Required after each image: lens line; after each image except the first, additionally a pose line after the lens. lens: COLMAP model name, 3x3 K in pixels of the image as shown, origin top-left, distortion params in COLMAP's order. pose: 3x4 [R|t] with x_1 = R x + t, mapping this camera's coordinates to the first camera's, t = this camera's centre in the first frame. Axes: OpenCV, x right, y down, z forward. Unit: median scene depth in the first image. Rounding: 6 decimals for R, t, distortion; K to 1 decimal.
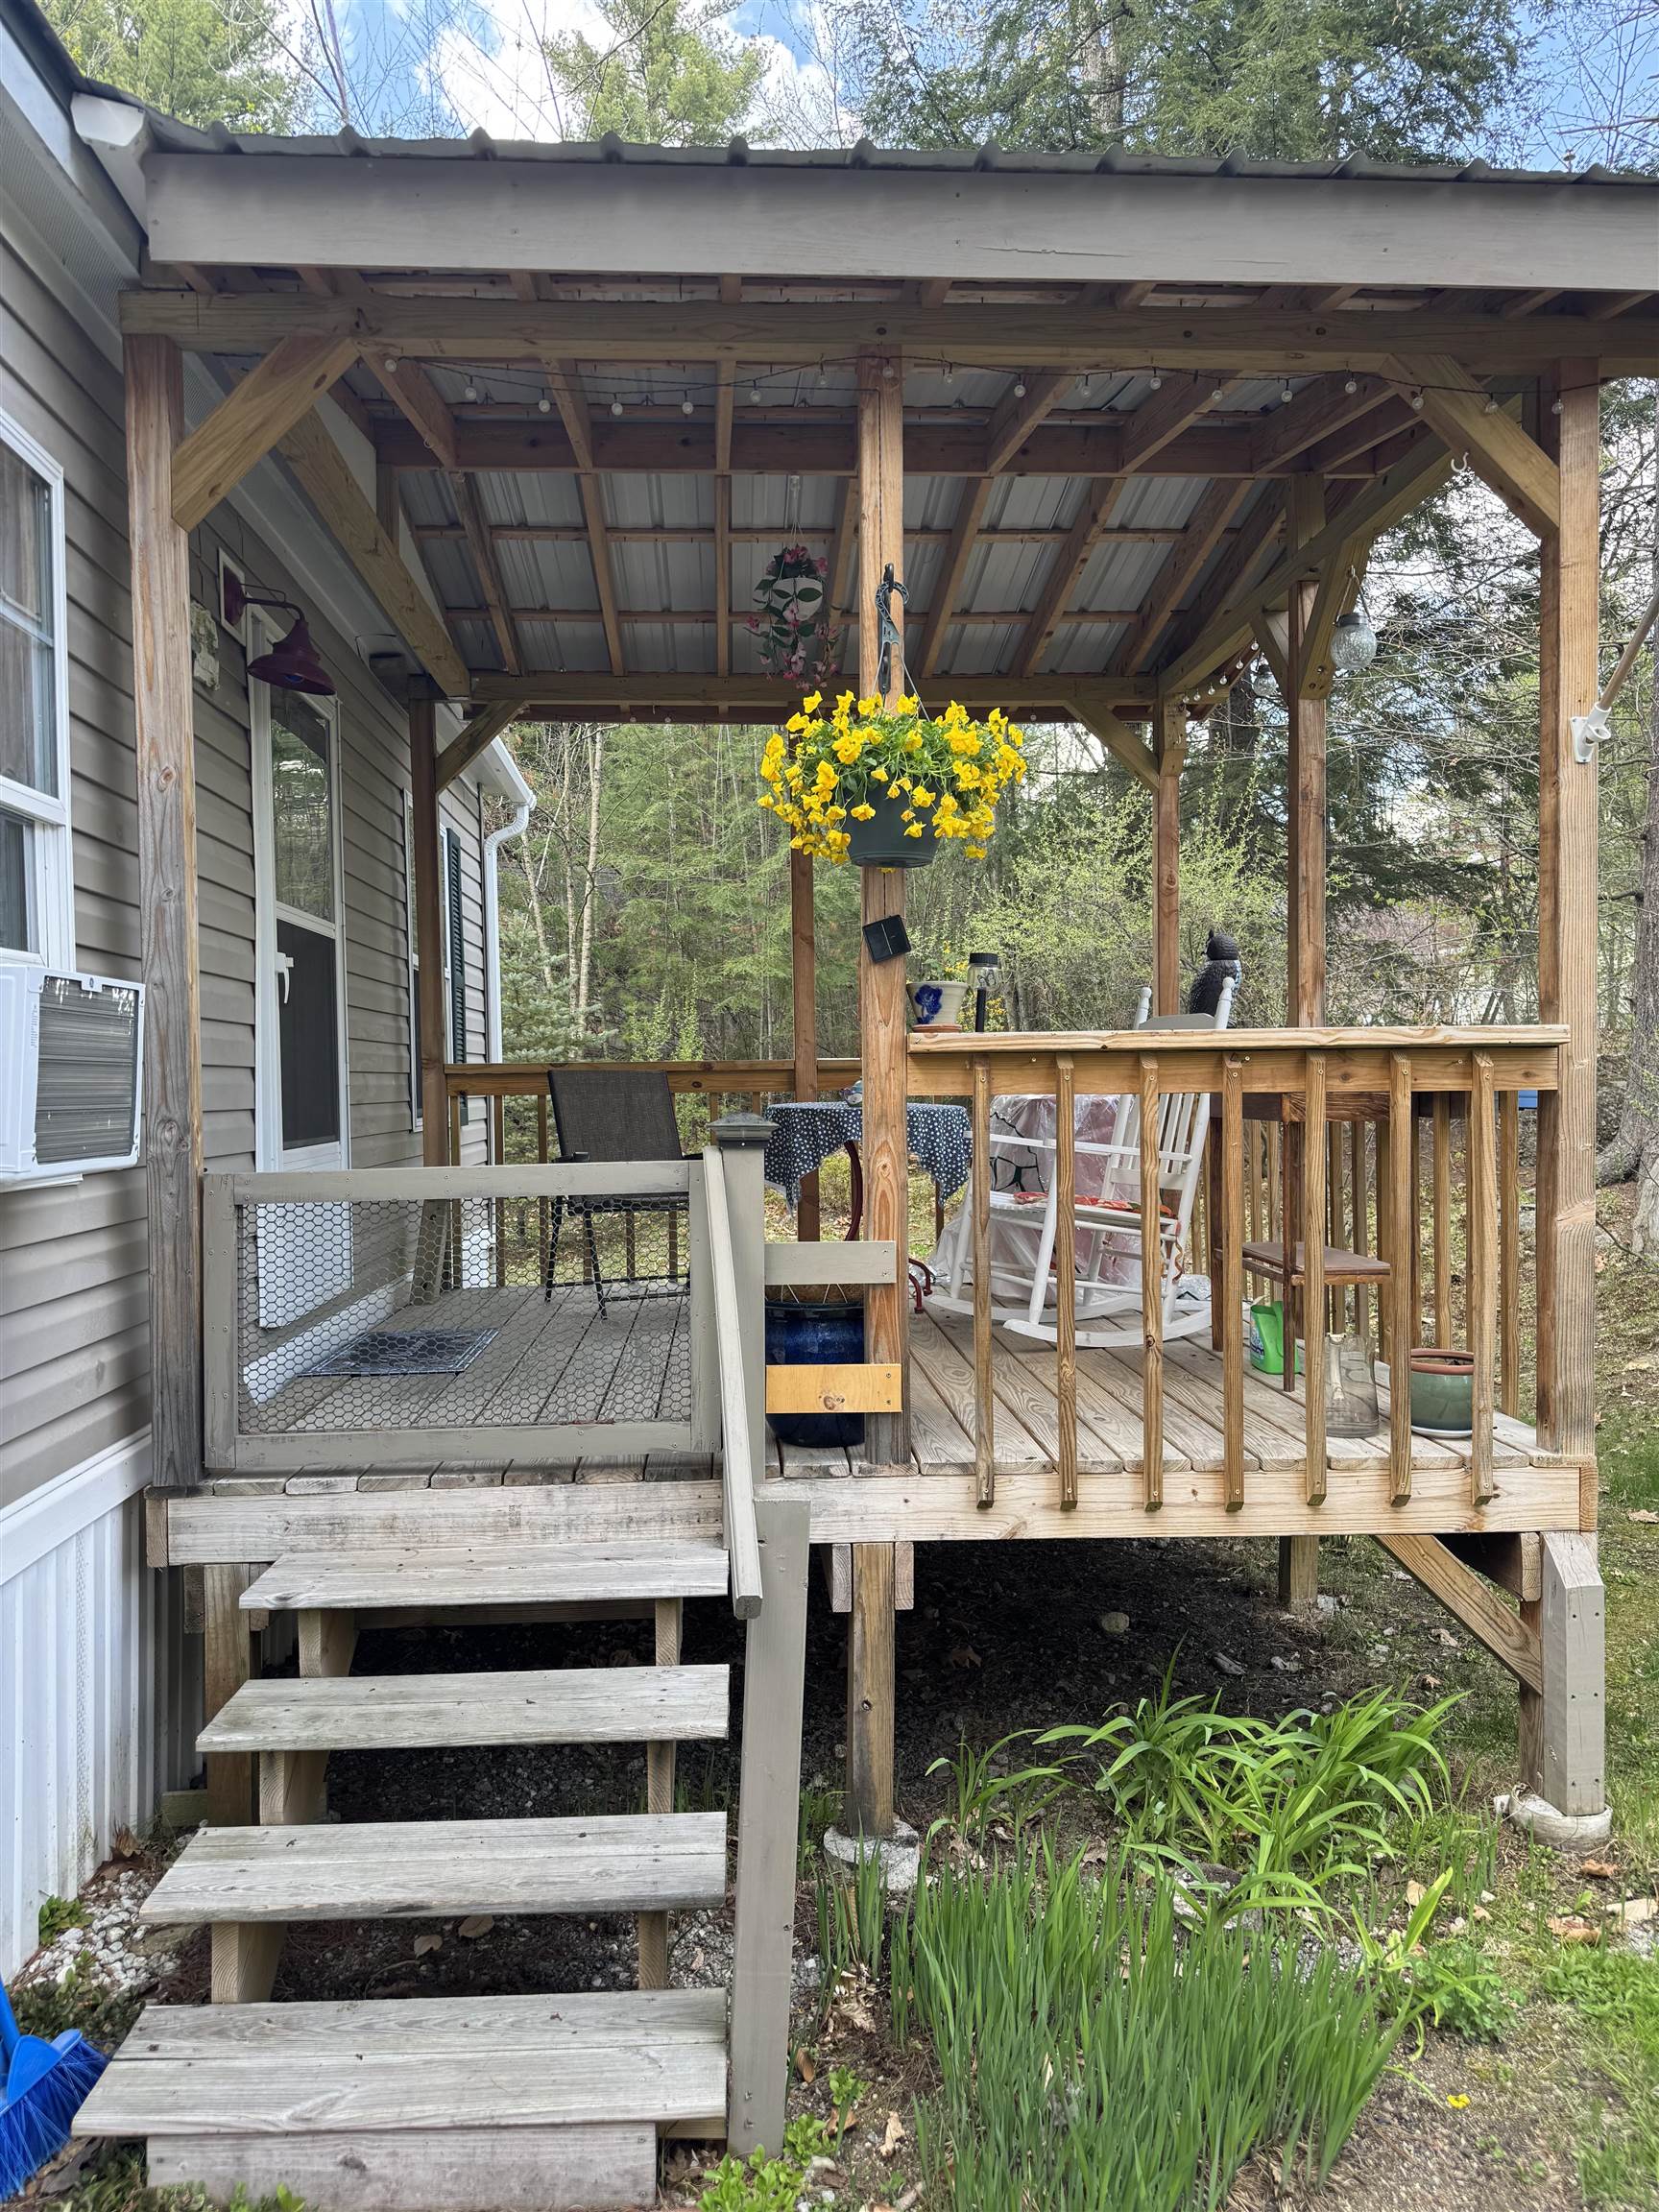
lens RADIAL K [[1554.6, 0, 838.6], [0, 1554.6, 1116.6], [0, 0, 1]] dist [0.040544, -0.057119]
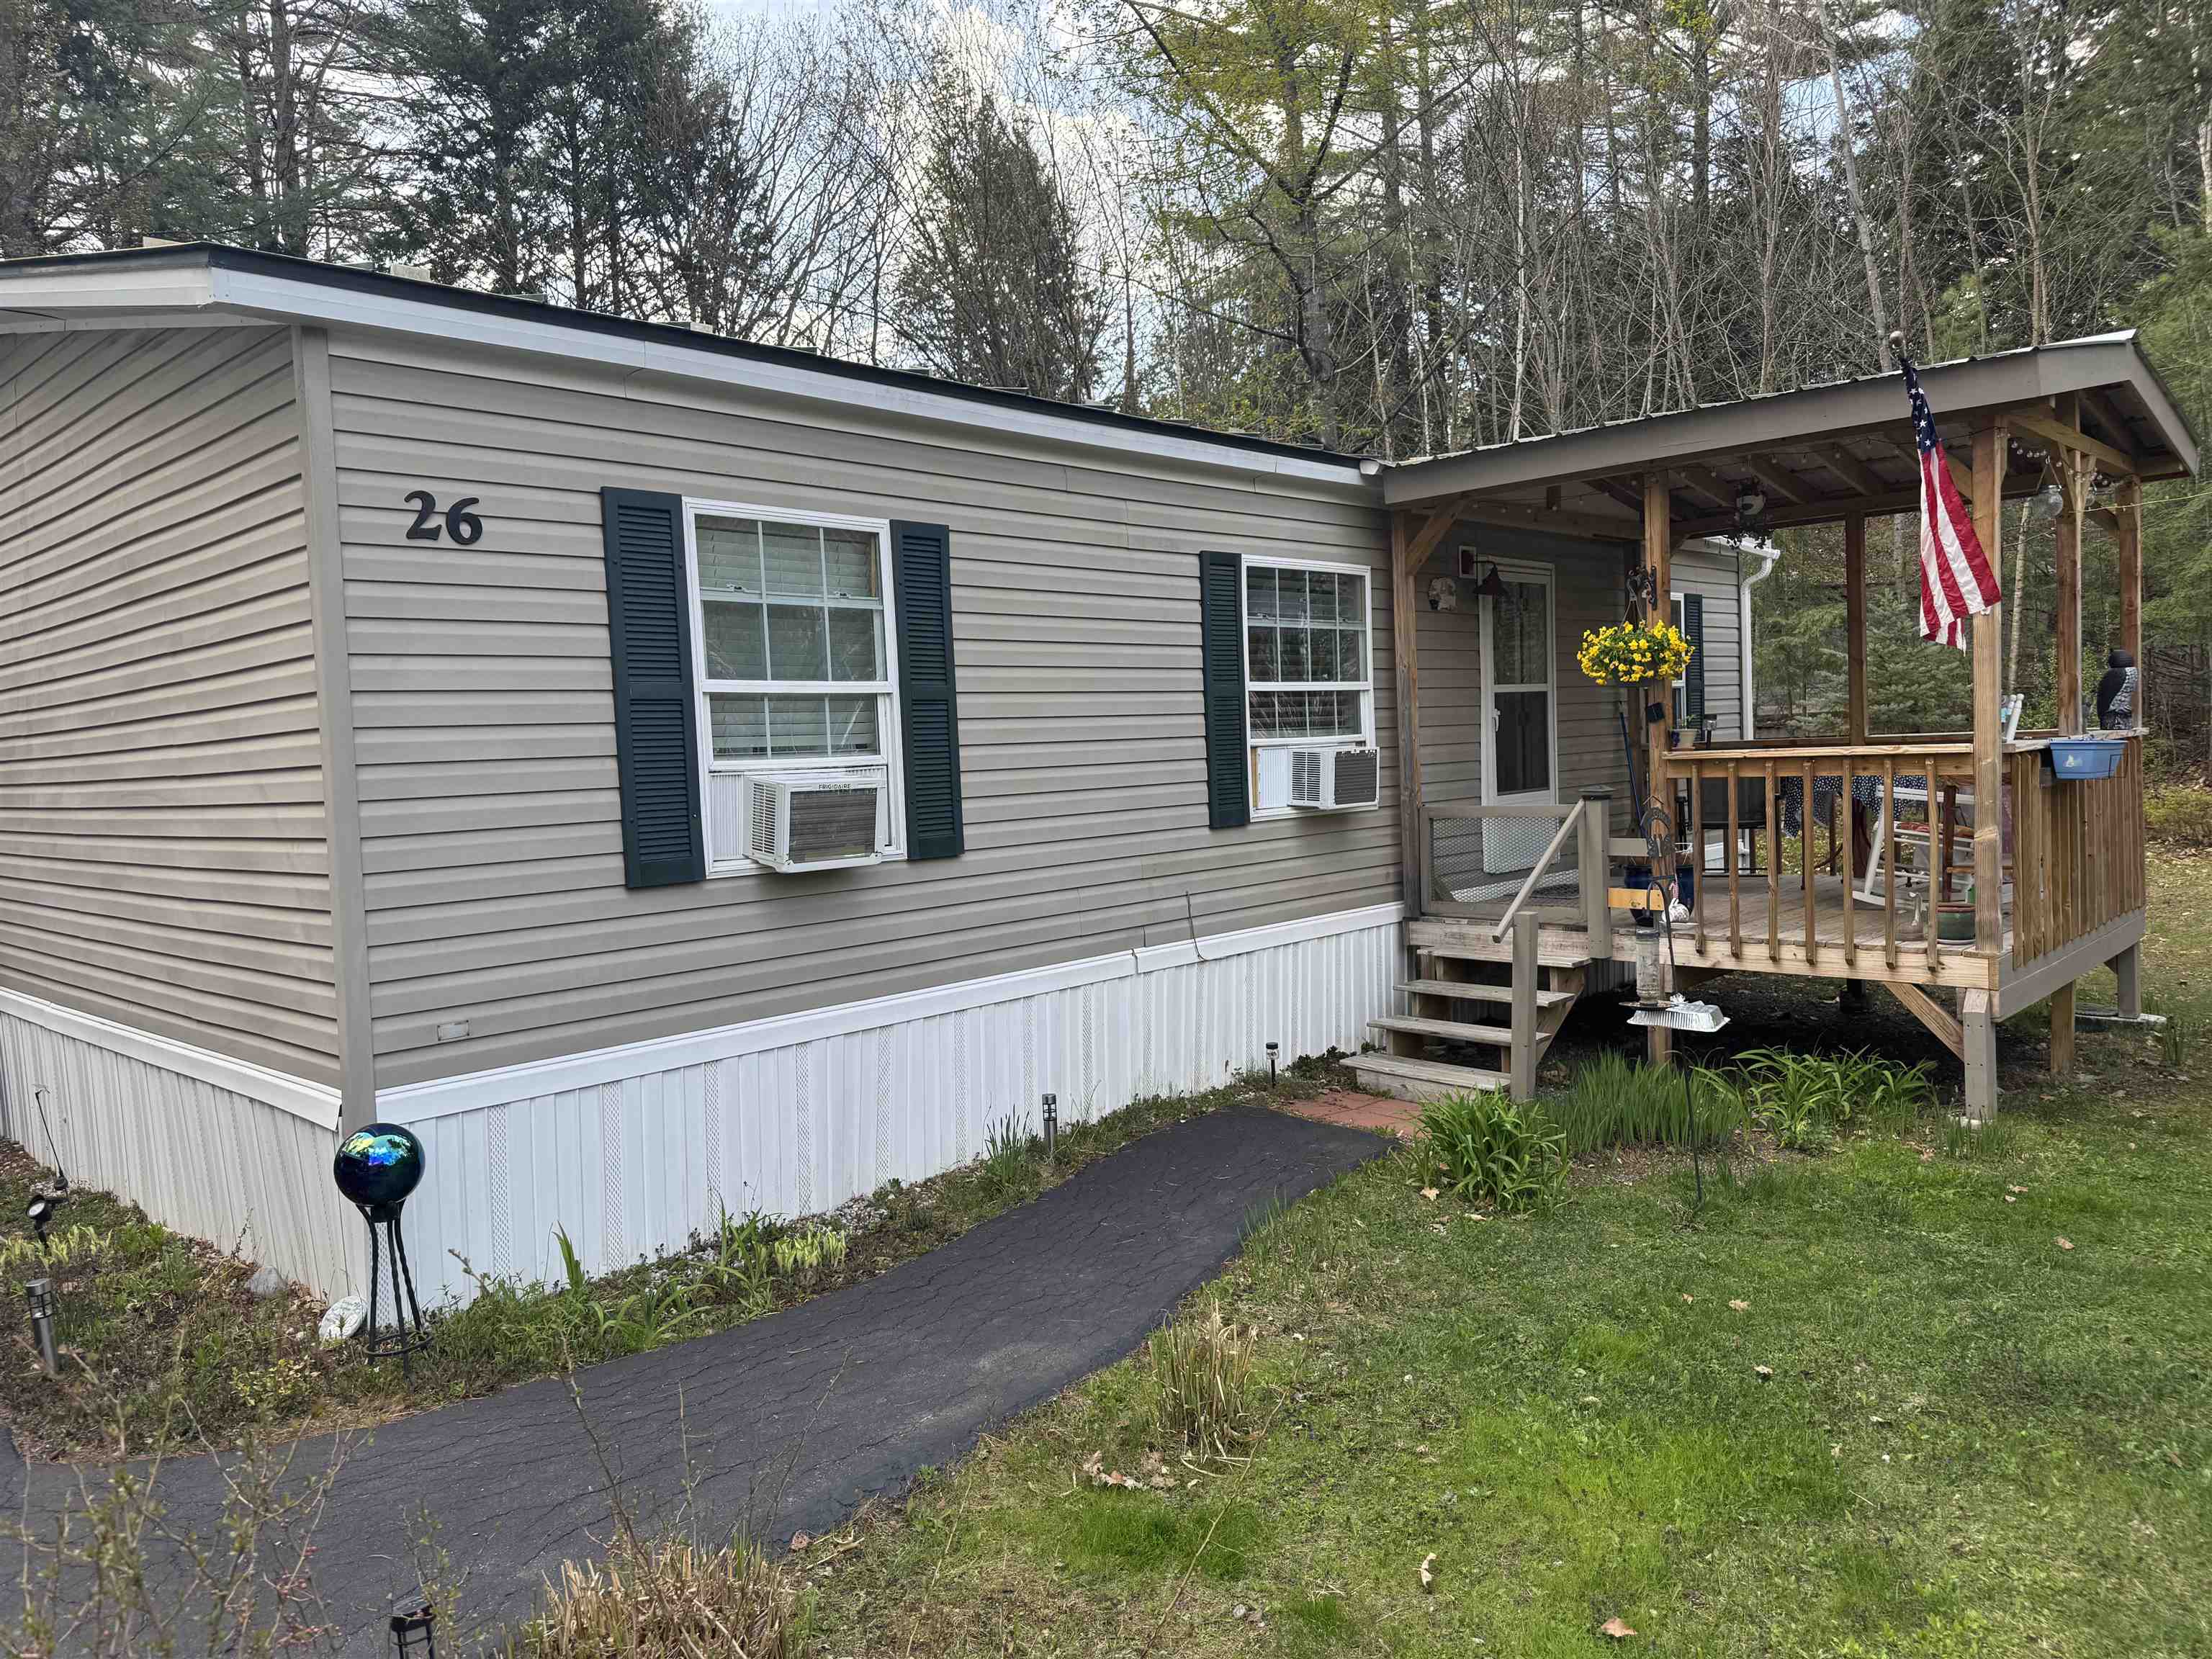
lens RADIAL K [[1554.6, 0, 1102.9], [0, 1554.6, 835.0], [0, 0, 1]] dist [0.040544, -0.057119]
pose [[0.679953, 0.027491, -0.732740, 1.189140], [0.017148, 0.998427, 0.053373, -0.067732], [0.733055, -0.048856, 0.678413, -1.240803]]
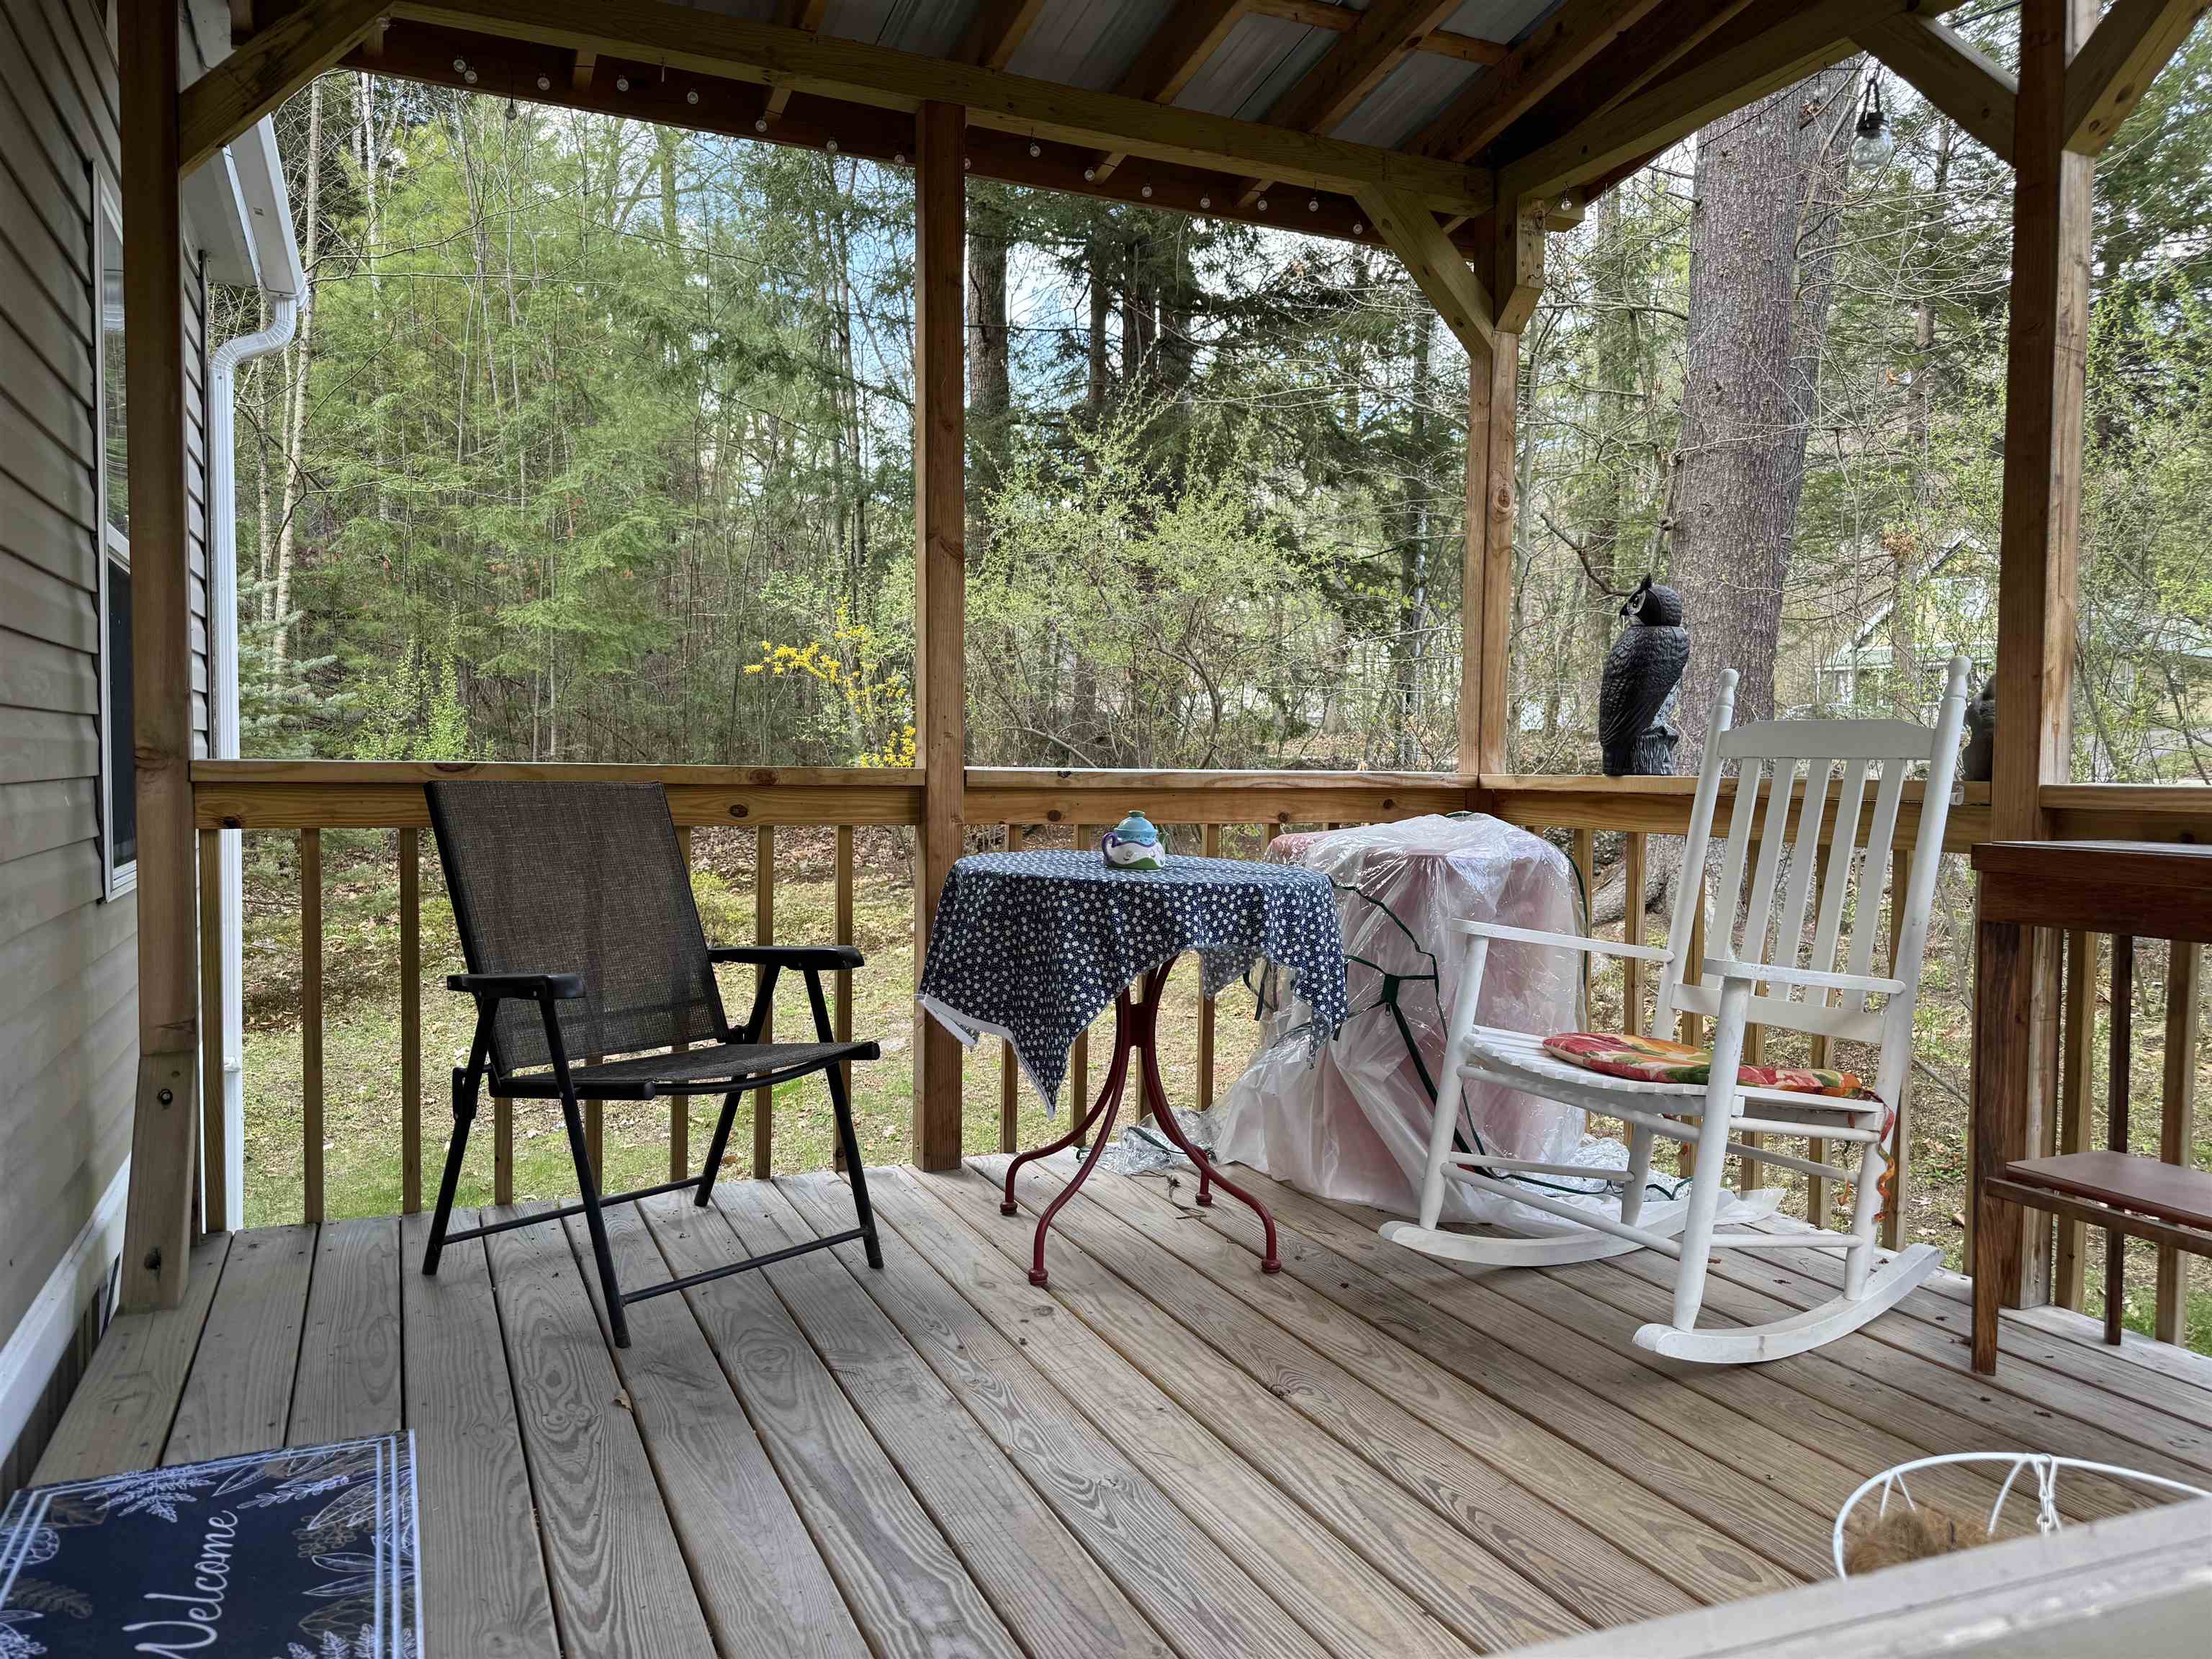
lens RADIAL K [[1554.6, 0, 1108.1], [0, 1554.6, 822.7], [0, 0, 1]] dist [0.040544, -0.057119]
pose [[0.935819, 0.010722, 0.352318, -0.297652], [-0.016568, 0.999771, 0.013580, -0.048162], [-0.352091, -0.018545, 0.935782, 0.861889]]
